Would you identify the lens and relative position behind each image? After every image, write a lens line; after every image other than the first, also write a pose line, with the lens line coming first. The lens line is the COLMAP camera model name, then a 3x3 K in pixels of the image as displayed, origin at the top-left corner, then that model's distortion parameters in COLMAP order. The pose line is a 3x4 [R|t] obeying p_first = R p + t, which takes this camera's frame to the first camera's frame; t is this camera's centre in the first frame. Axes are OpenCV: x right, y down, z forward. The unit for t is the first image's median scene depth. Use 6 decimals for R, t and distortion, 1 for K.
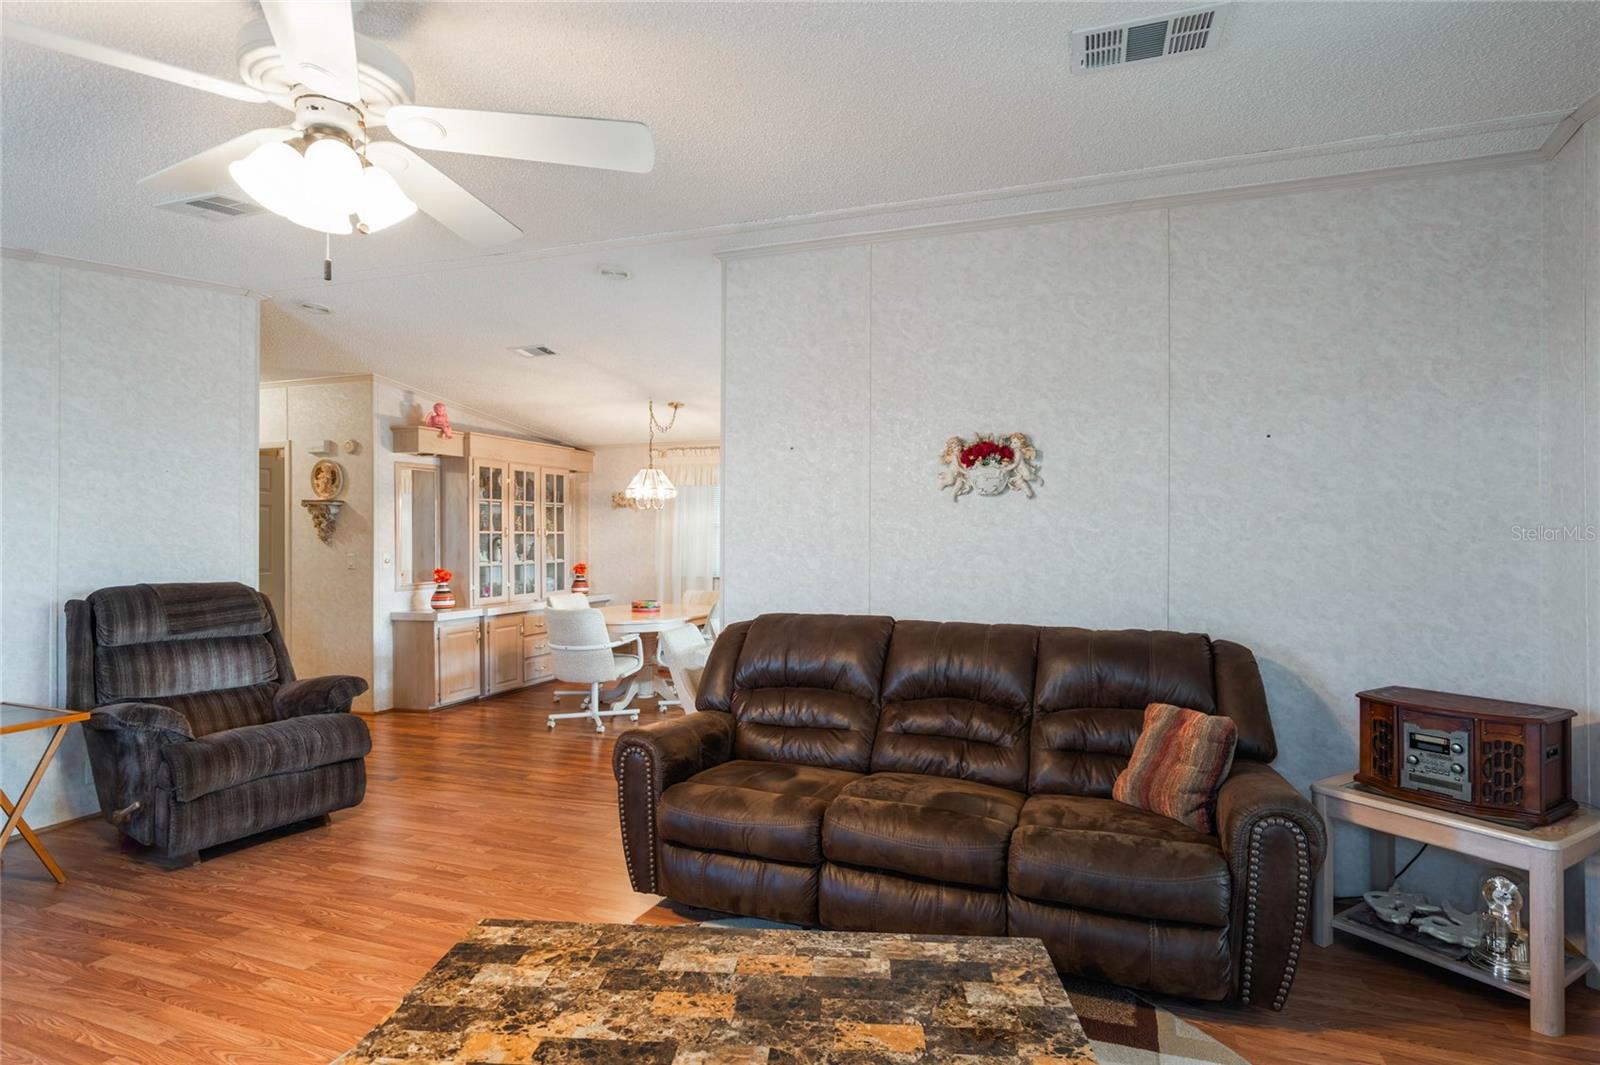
lens RADIAL K [[830.0, 0, 776.2], [0, 830.0, 535.9], [0, 0, 1]] dist [-0.000519, 0.003002]
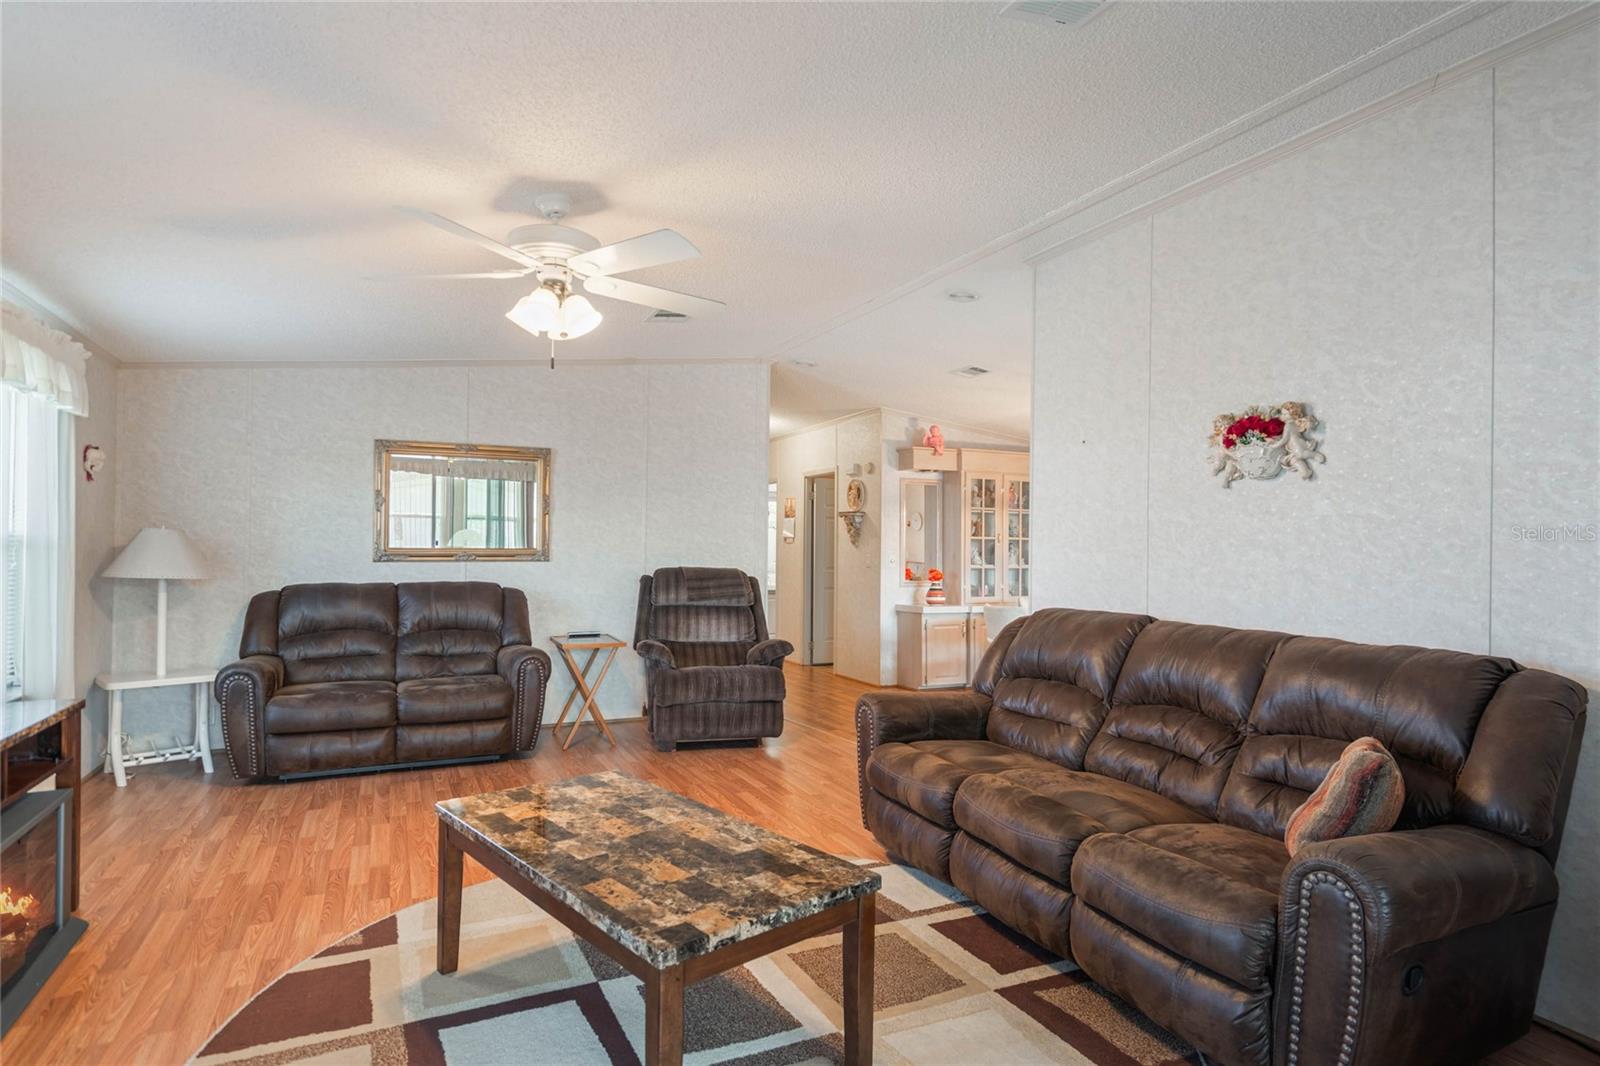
lens RADIAL K [[830.0, 0, 789.2], [0, 830.0, 540.6], [0, 0, 1]] dist [-0.000519, 0.003002]
pose [[0.721311, 0.000571, -0.692611, 0.258766], [-0.010266, 0.999899, -0.009868, 0.014133], [0.692535, 0.014228, 0.721244, 0.030118]]
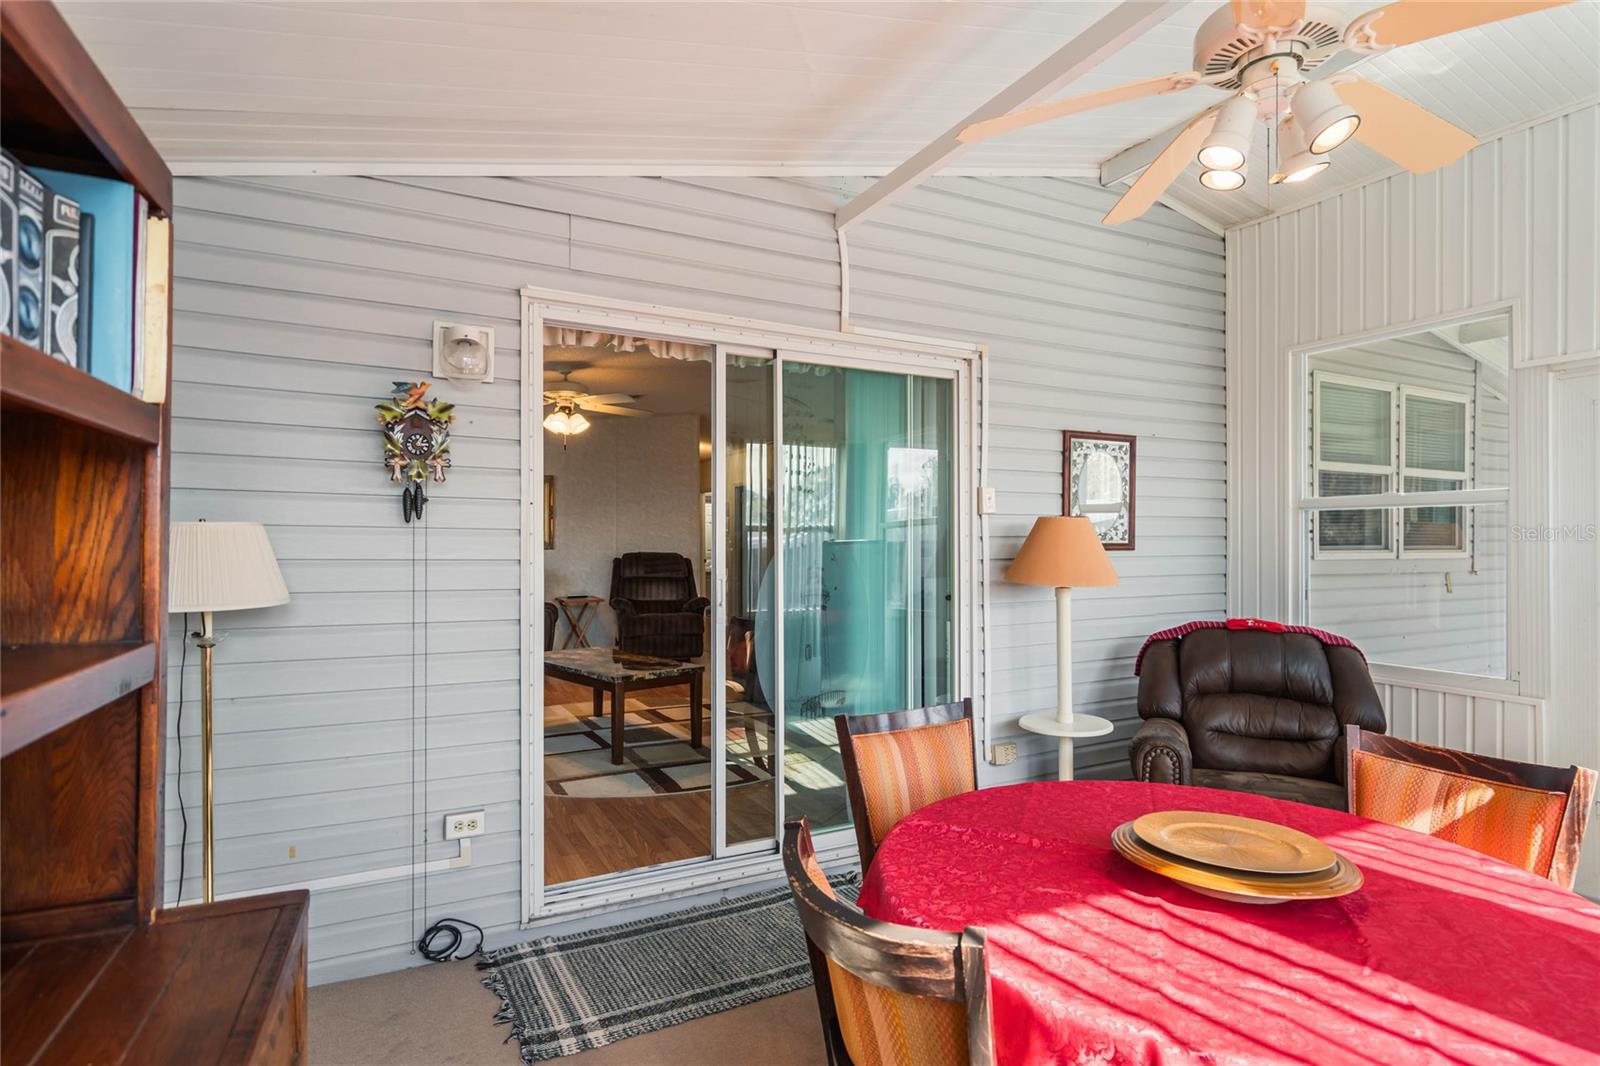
lens RADIAL K [[830.0, 0, 783.6], [0, 830.0, 539.4], [0, 0, 1]] dist [-0.000519, 0.003002]
pose [[0.734228, 0.000317, -0.678903, 0.667200], [0.000408, 1.000000, 0.000909, 0.012568], [0.678903, -0.000944, 0.734227, -0.255237]]
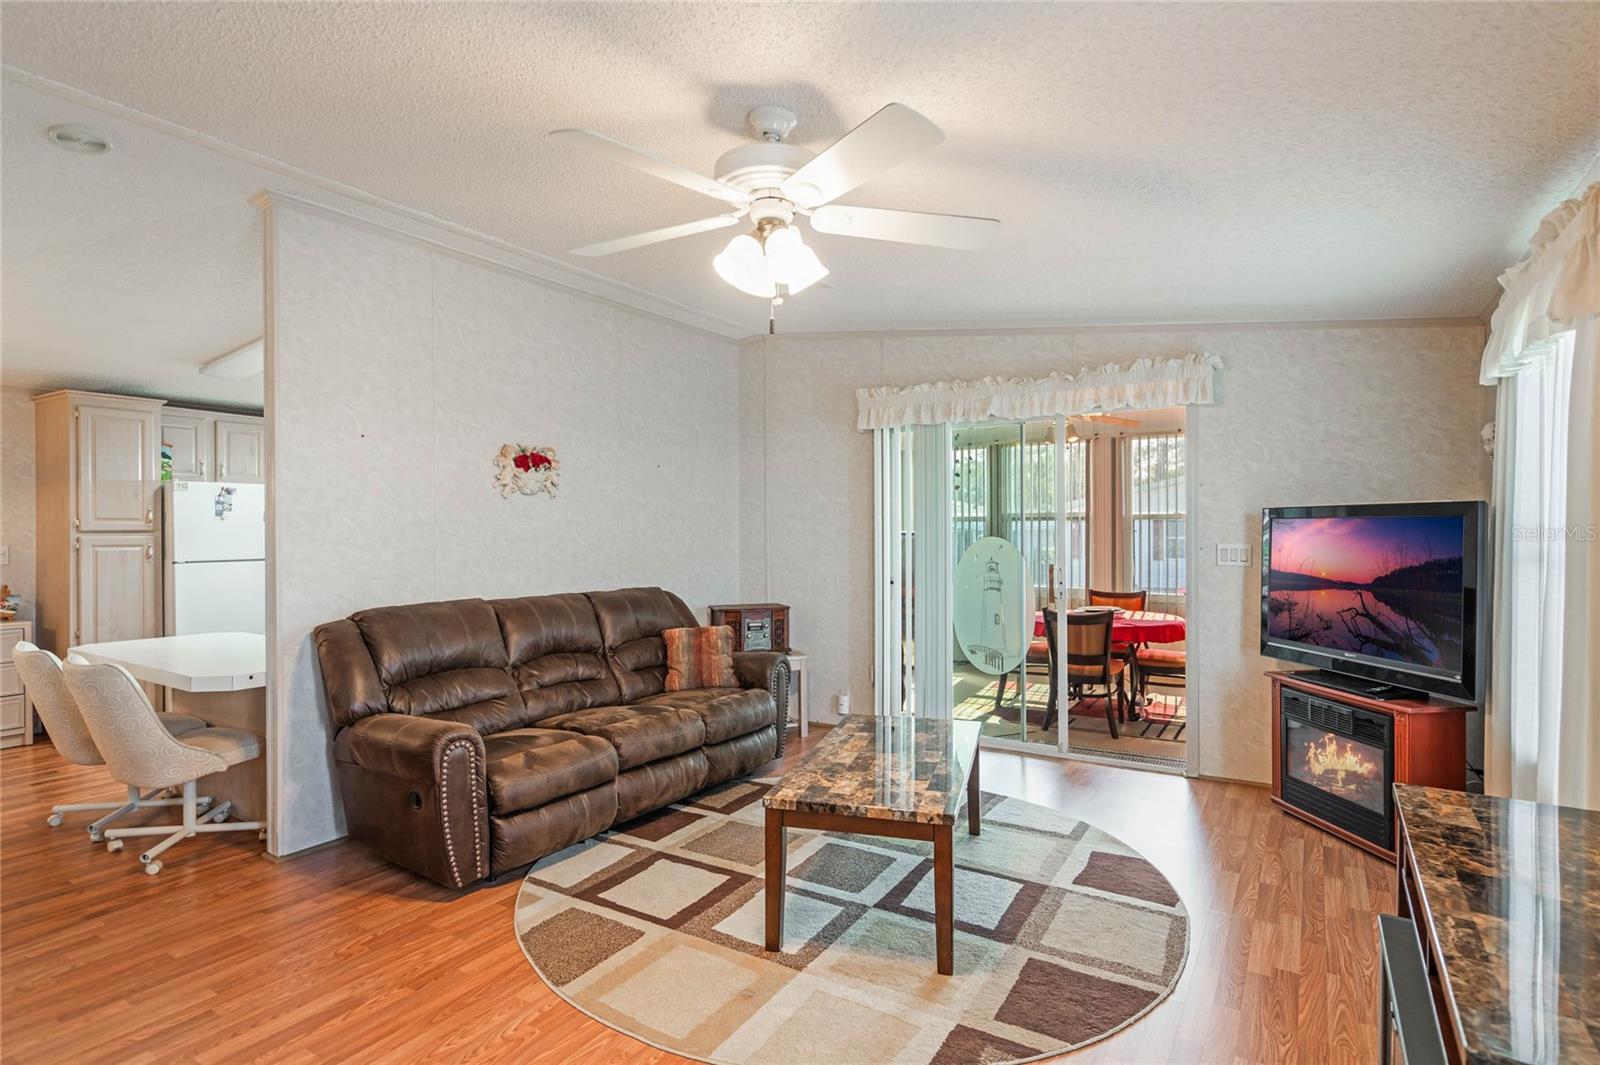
lens RADIAL K [[830.0, 0, 822.8], [0, 830.0, 545.1], [0, 0, 1]] dist [-0.000519, 0.003002]
pose [[0.181281, -0.021669, 0.983193, -0.472278], [0.004180, 0.999765, 0.021263, 0.001141], [-0.983422, 0.000255, 0.181329, 0.177898]]
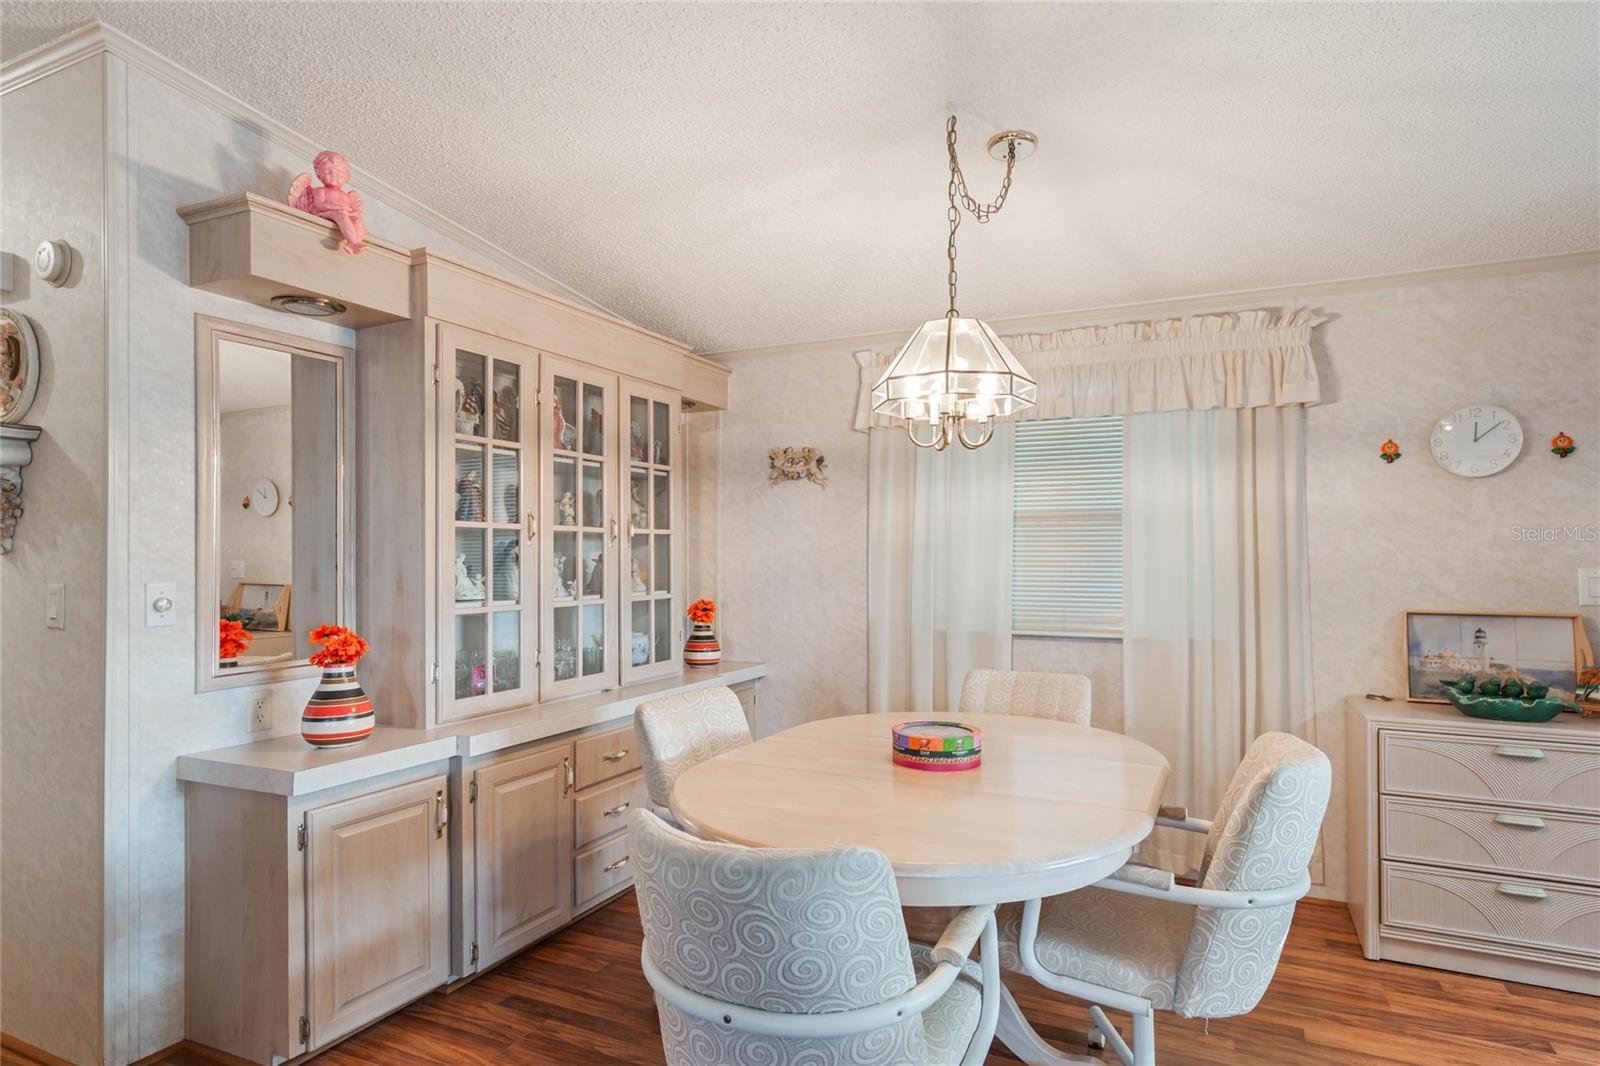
lens RADIAL K [[890.6, 0, 836.3], [0, 890.6, 543.8], [0, 0, 1]] dist [-0.000505, 0.000438]
pose [[0.999155, -0.001887, -0.041068, -0.184894], [0.001397, 0.999927, -0.011975, 0.010347], [0.041088, 0.011908, 0.999085, 0.661166]]
